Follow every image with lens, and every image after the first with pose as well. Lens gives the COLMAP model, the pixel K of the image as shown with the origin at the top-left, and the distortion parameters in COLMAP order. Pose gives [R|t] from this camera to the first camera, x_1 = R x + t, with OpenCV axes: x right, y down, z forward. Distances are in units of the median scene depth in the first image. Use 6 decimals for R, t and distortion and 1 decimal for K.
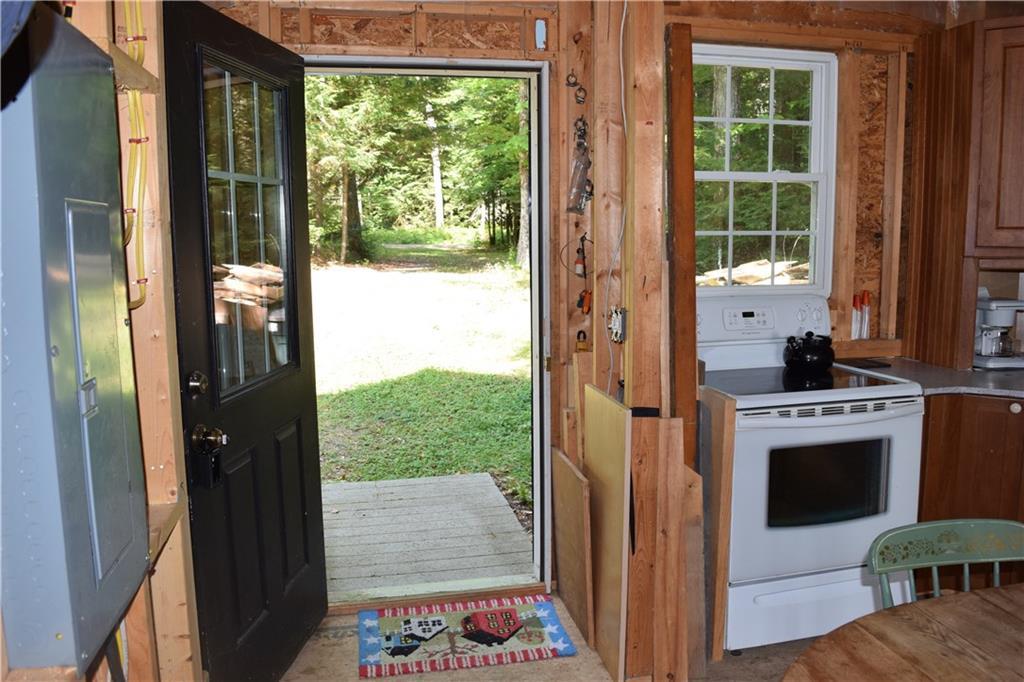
lens RADIAL K [[807.1, 0, 512.5], [0, 807.1, 342.5], [0, 0, 1]] dist [-0.084569, 0.001070]
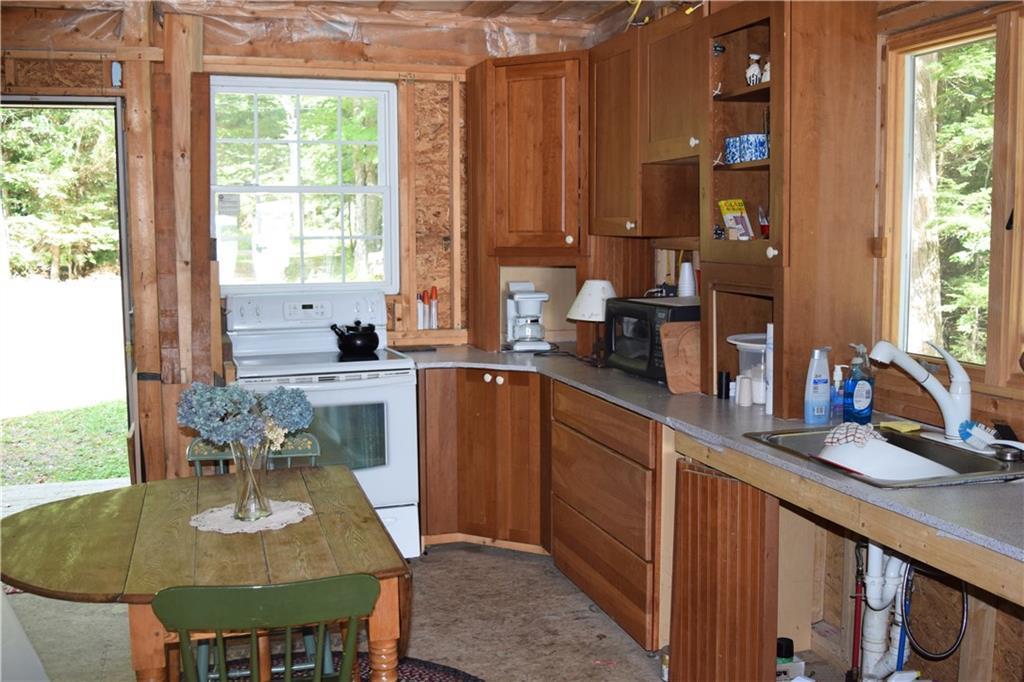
lens RADIAL K [[1016.5, 0, 512.8], [0, 1016.5, 336.8], [0, 0, 1]] dist [-0.060884, 0.000000]
pose [[0.996066, -0.006436, 0.088384, 0.438165], [0.009658, 0.999302, -0.036078, 0.062650], [-0.088090, 0.036789, 0.995433, -0.485469]]
